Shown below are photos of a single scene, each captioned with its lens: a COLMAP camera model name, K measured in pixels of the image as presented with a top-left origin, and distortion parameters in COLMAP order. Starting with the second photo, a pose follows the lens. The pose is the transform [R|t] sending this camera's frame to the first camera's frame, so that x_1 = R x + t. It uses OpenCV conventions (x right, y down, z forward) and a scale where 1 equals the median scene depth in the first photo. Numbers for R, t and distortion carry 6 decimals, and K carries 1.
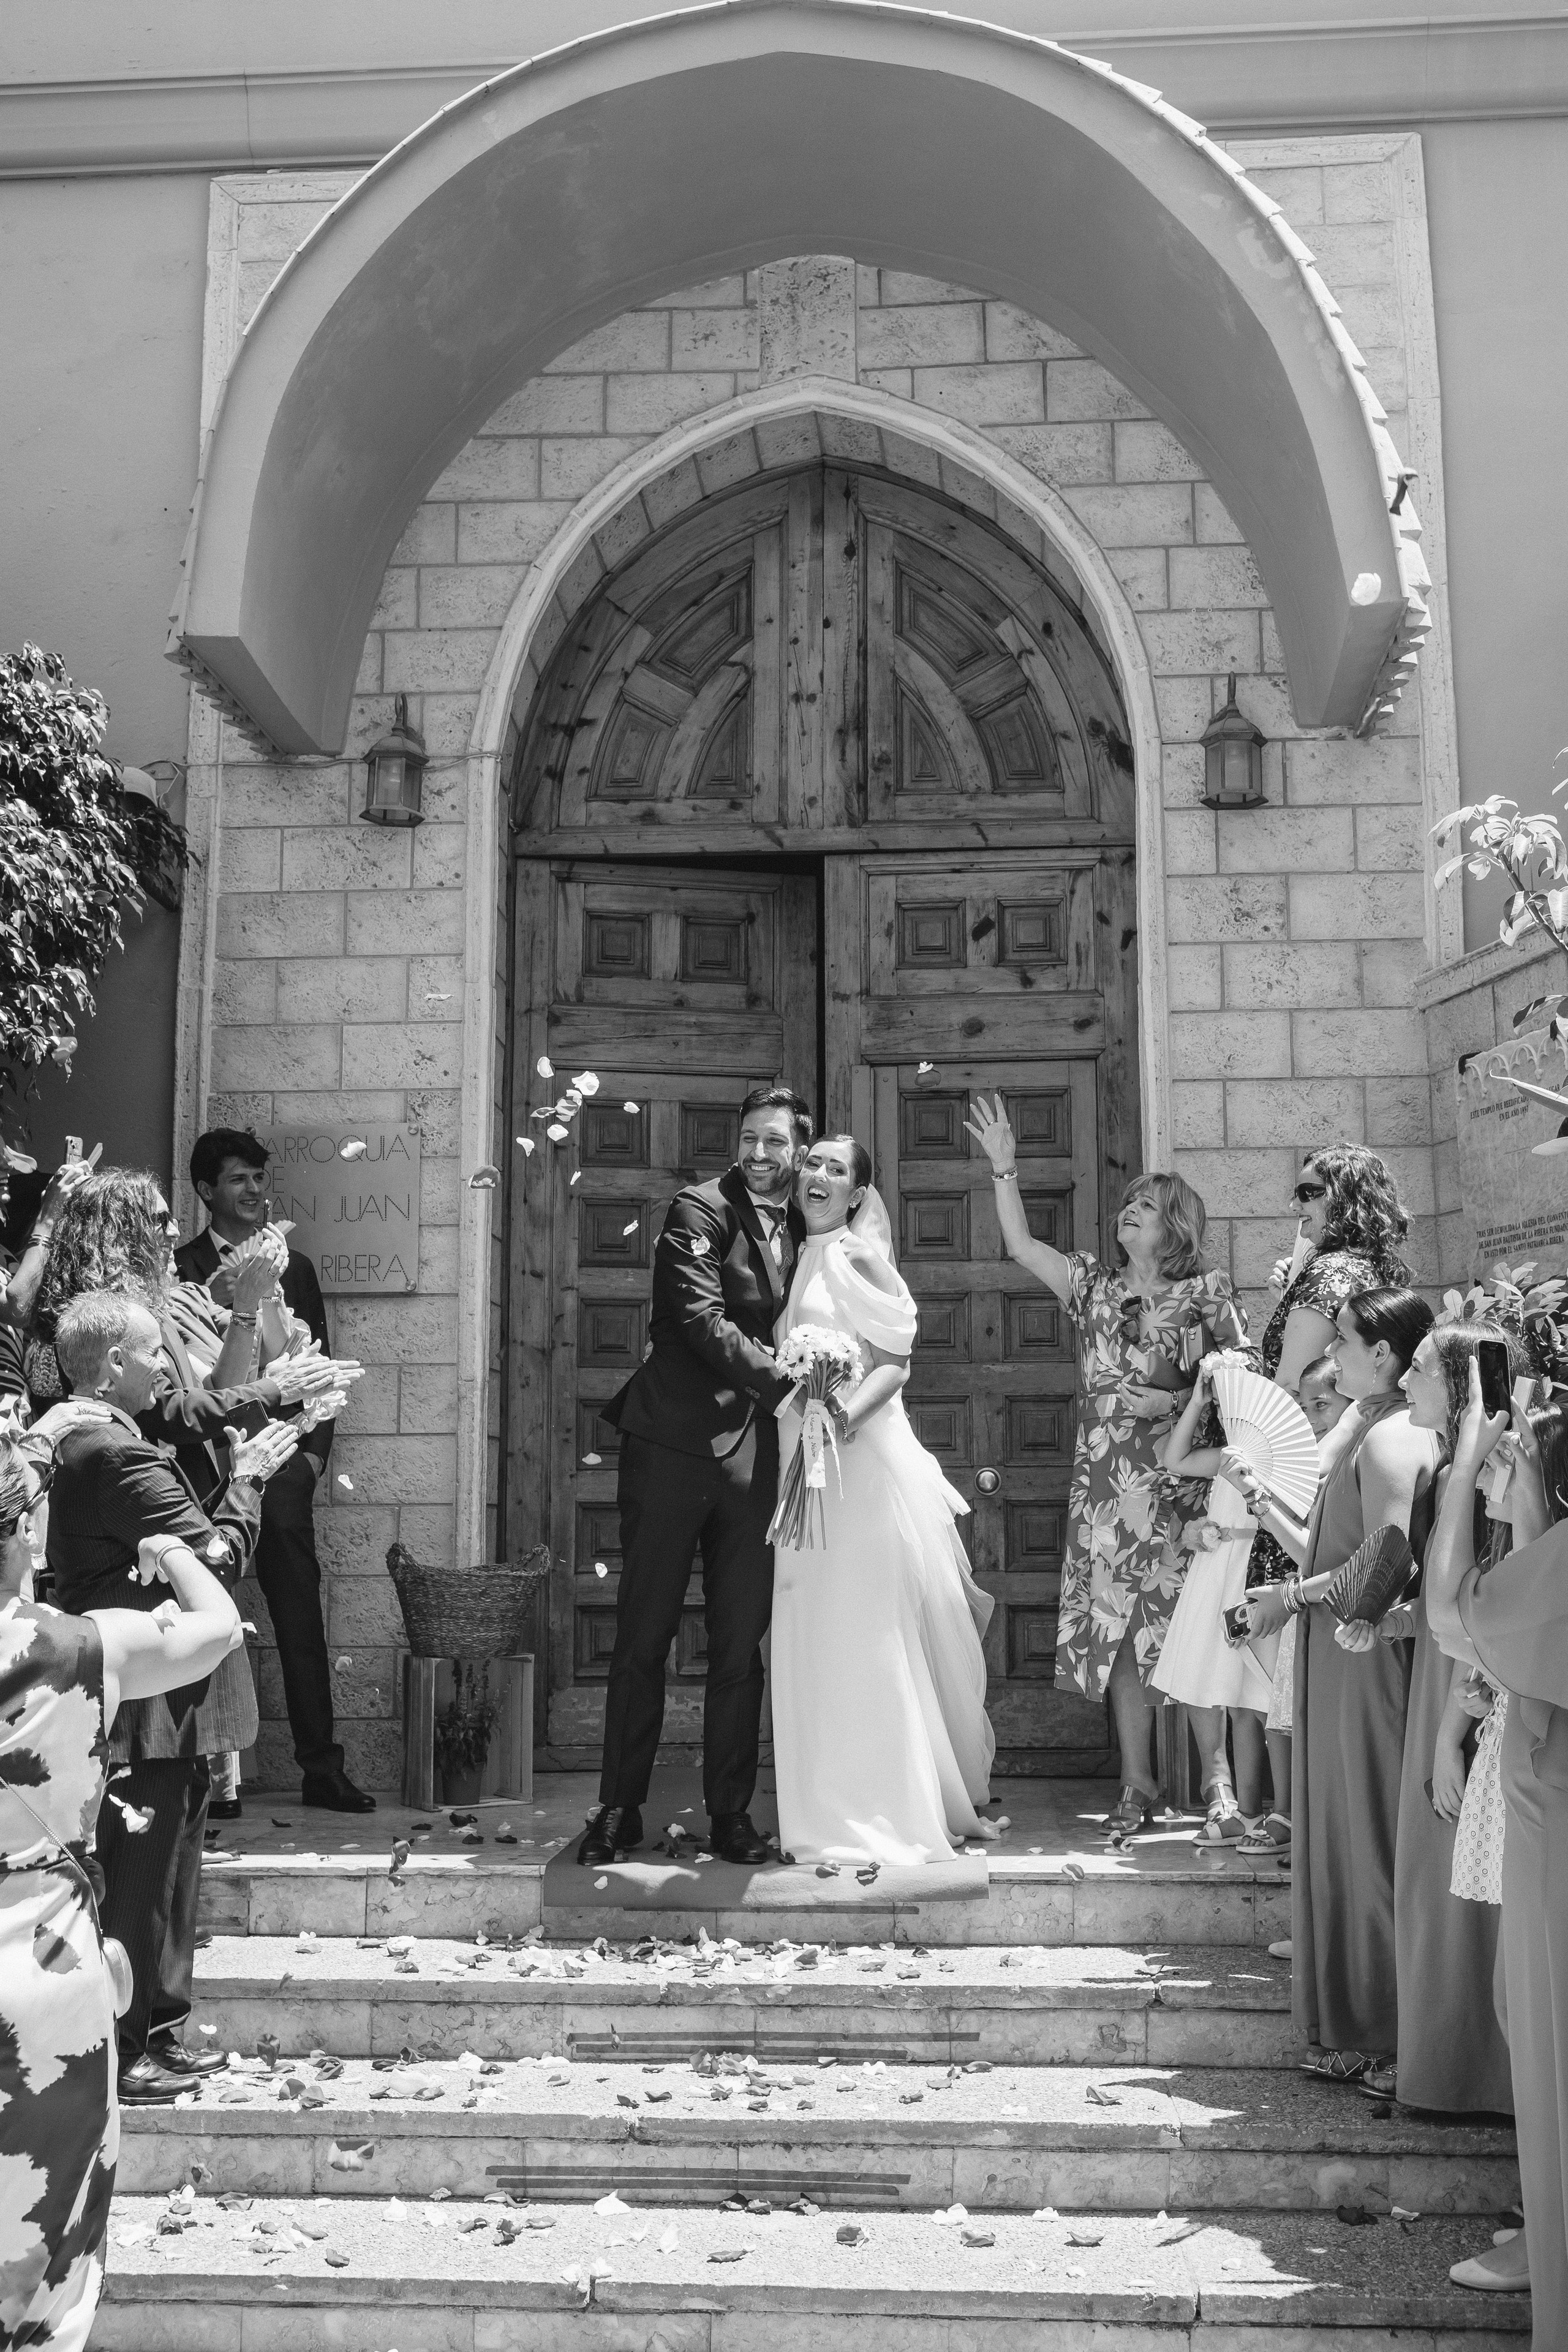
lens RADIAL K [[2495.3, 0, 796.5], [0, 2495.3, 1173.5], [0, 0, 1]] dist [-0.059458, 0.148918]
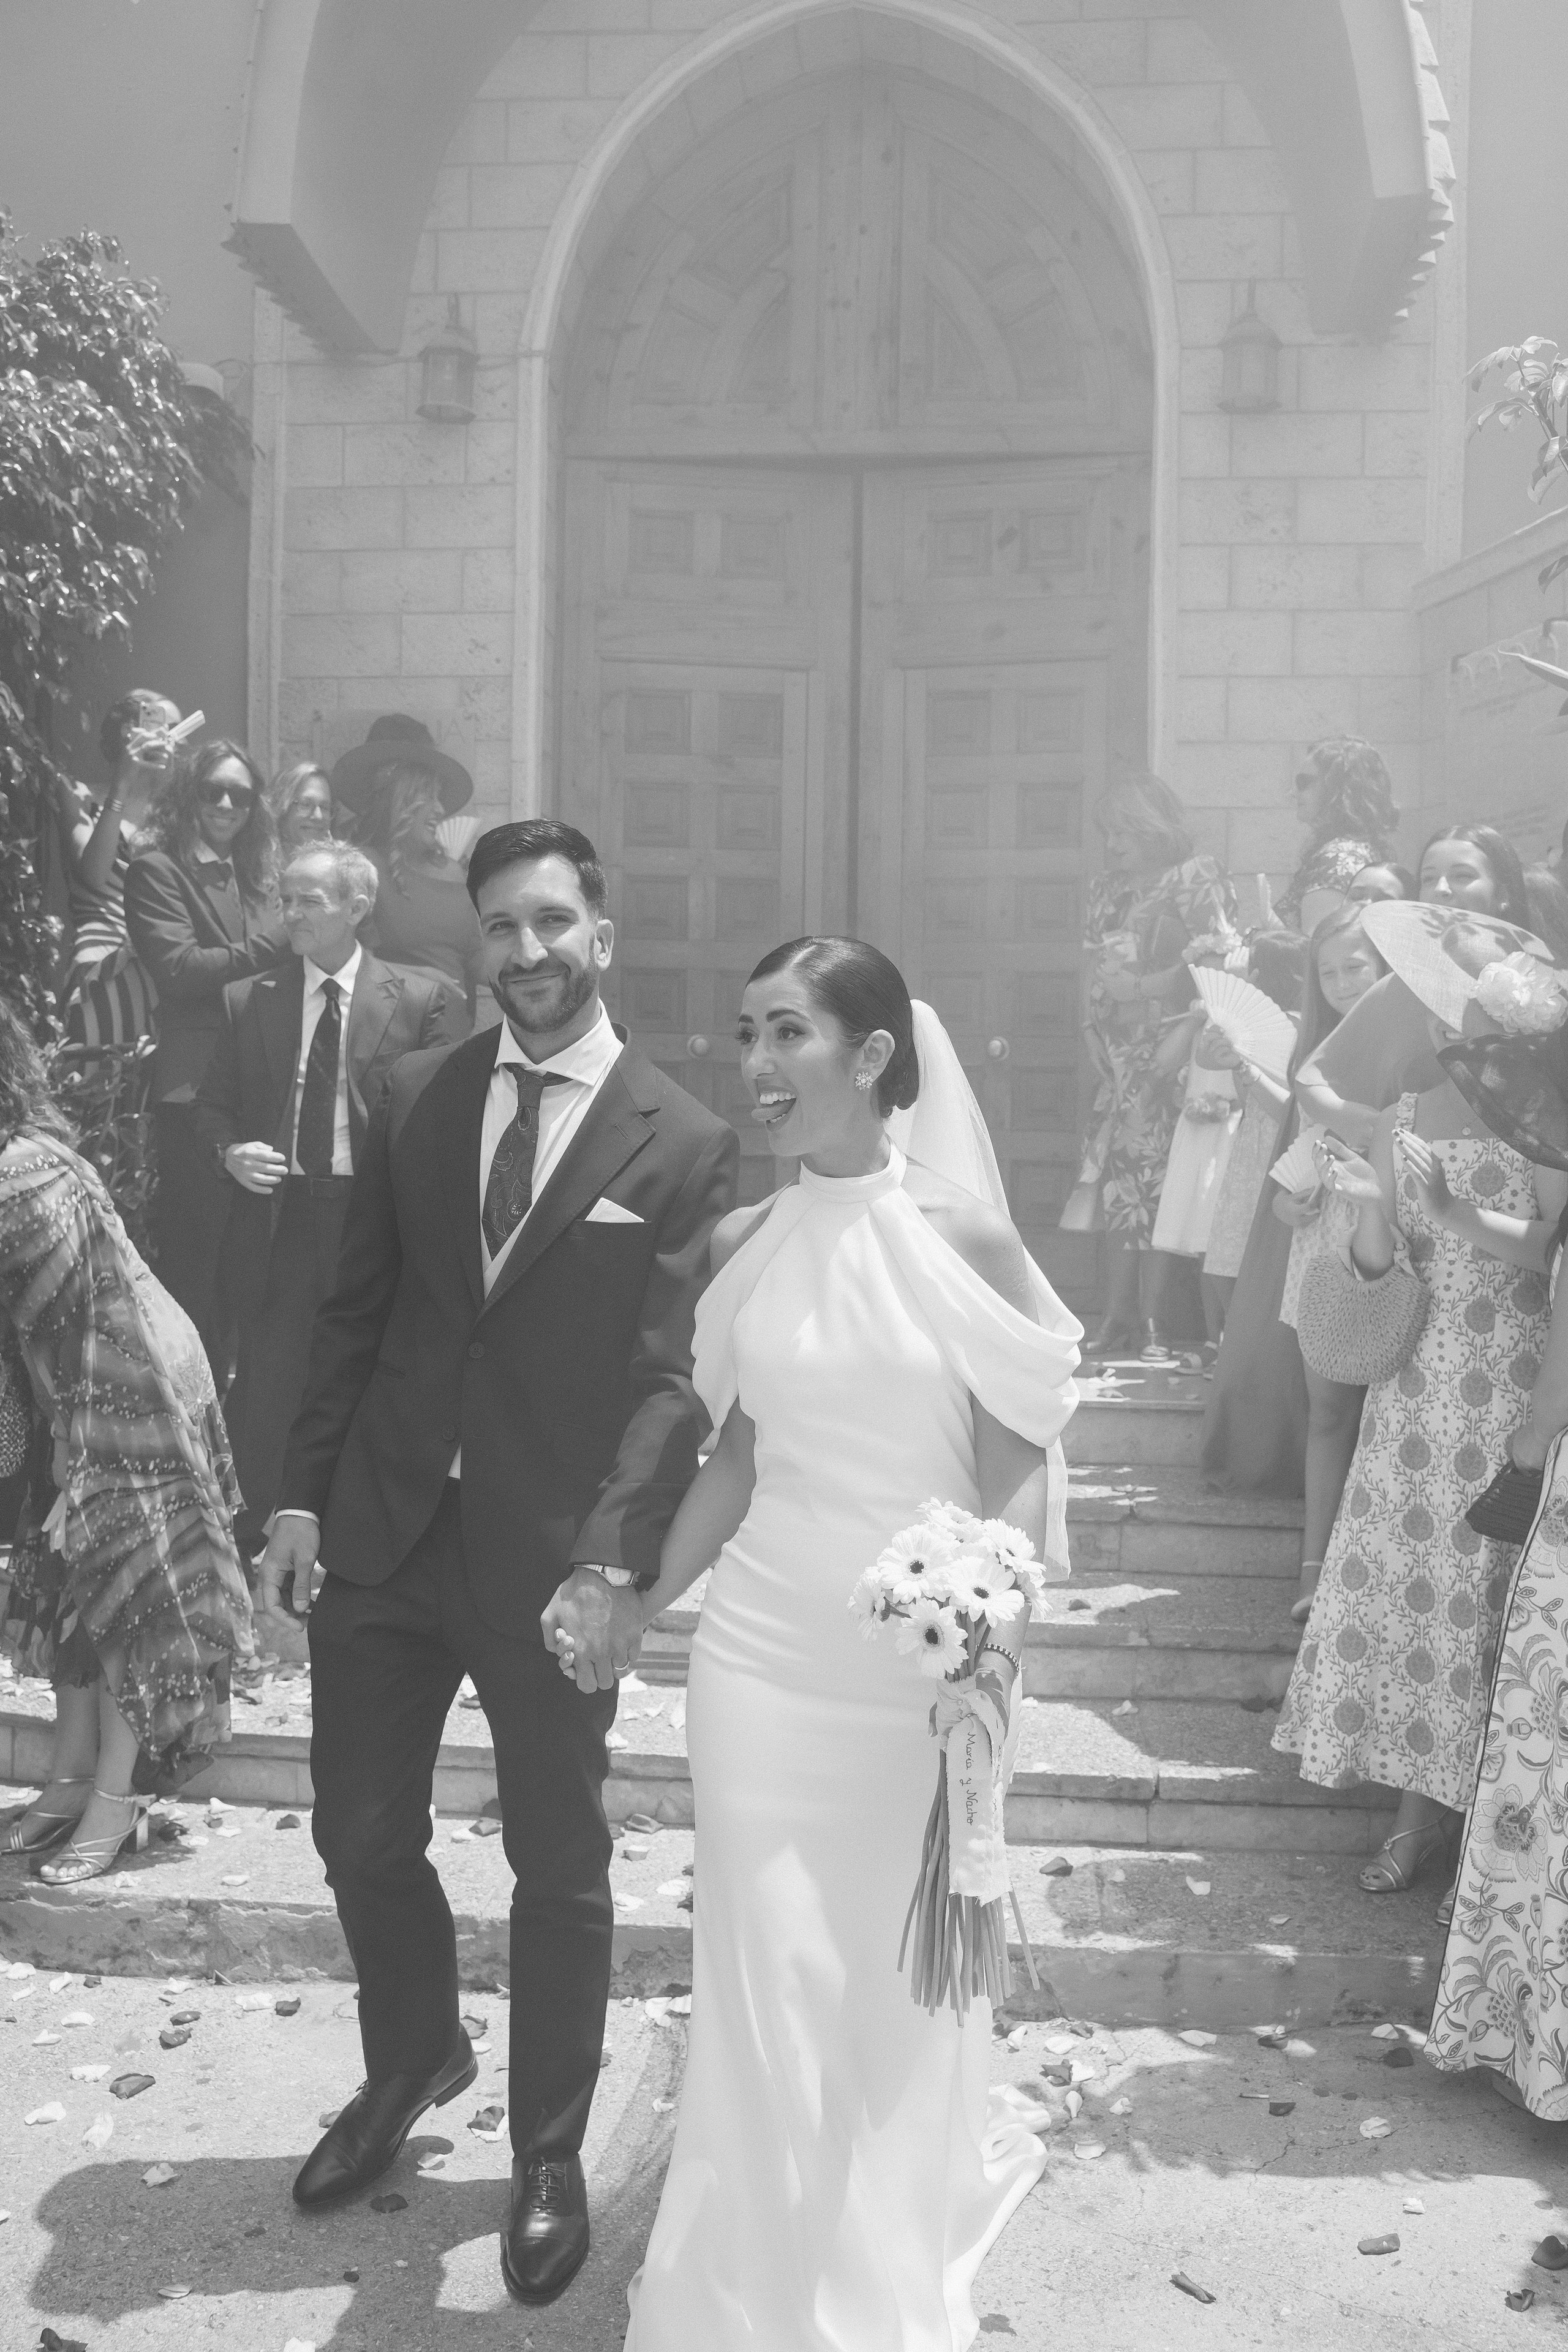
lens RADIAL K [[2141.4, 0, 784.0], [0, 2141.4, 1176.0], [0, 0, 1]] dist [-0.105870, 0.150571]
pose [[0.999560, 0.018520, -0.023162, 0.007387], [-0.014152, 0.984244, 0.176250, 0.014805], [0.026061, -0.175845, 0.984073, 0.065627]]
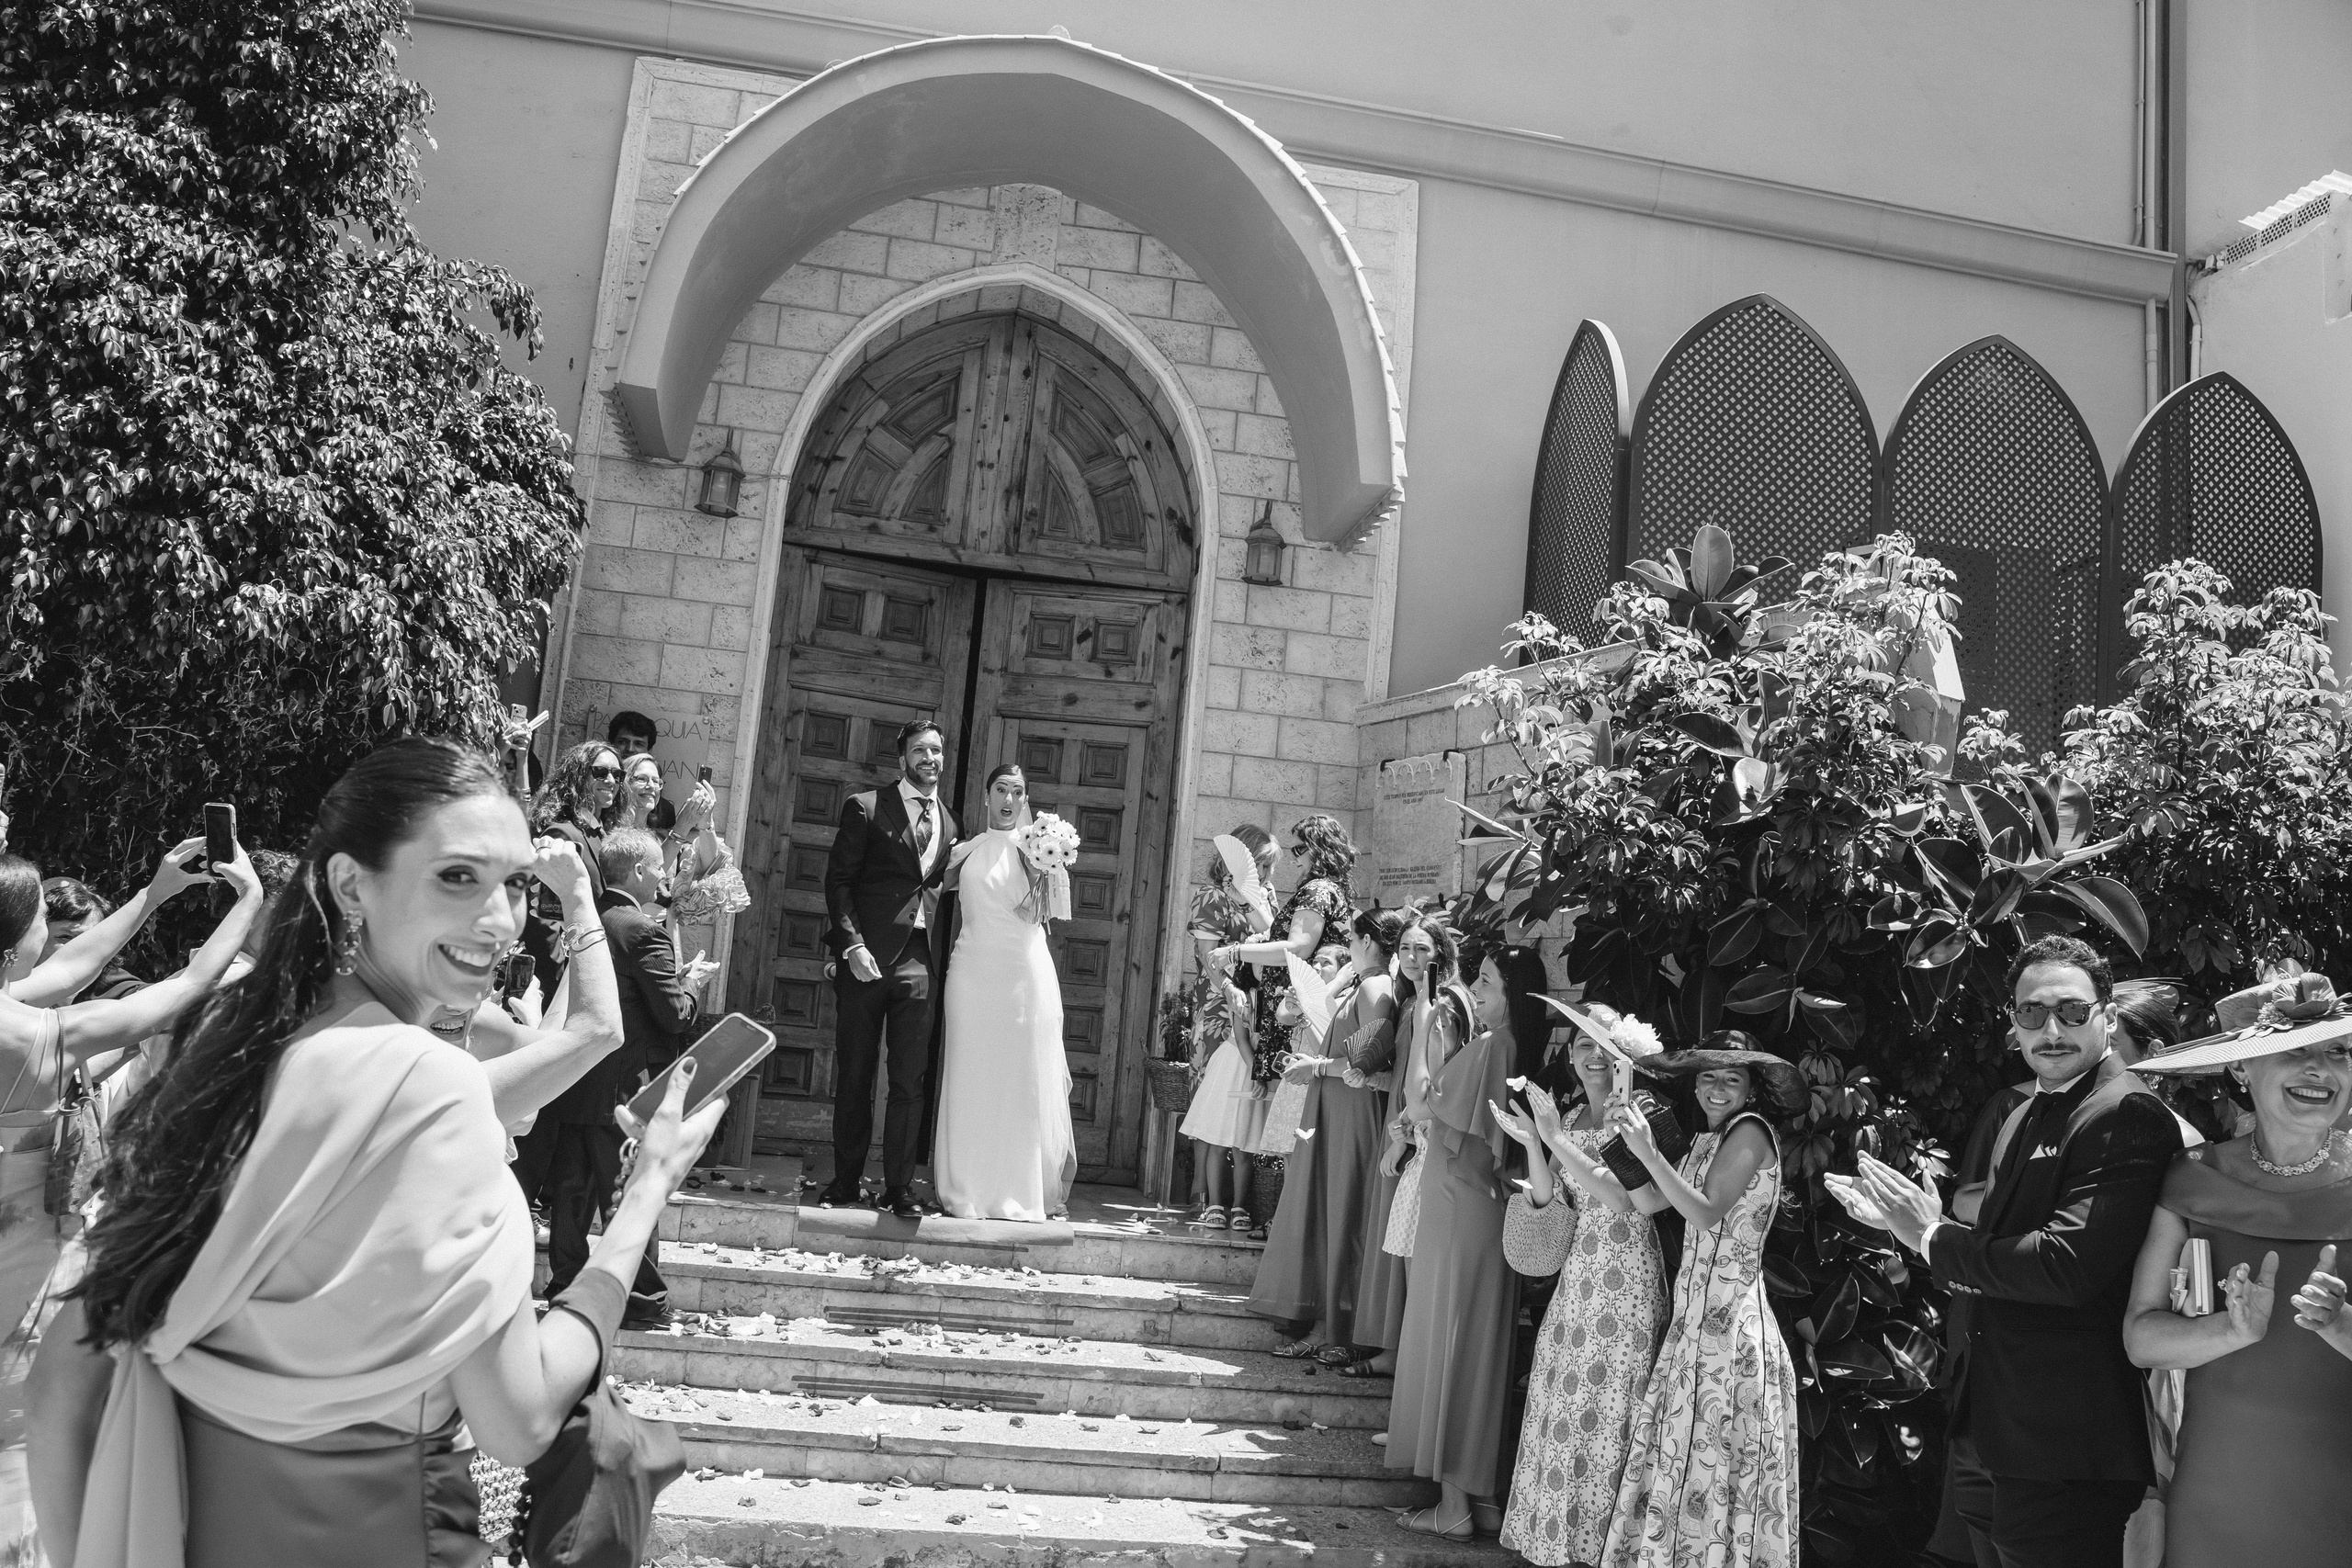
lens RADIAL K [[1914.3, 0, 1176.0], [0, 1914.3, 784.0], [0, 0, 1]] dist [-0.103736, 0.007235]
pose [[0.967566, 0.119039, 0.222813, -0.129521], [-0.123246, 0.992363, 0.005021, -0.019863], [-0.220514, -0.032319, 0.974848, -0.174880]]
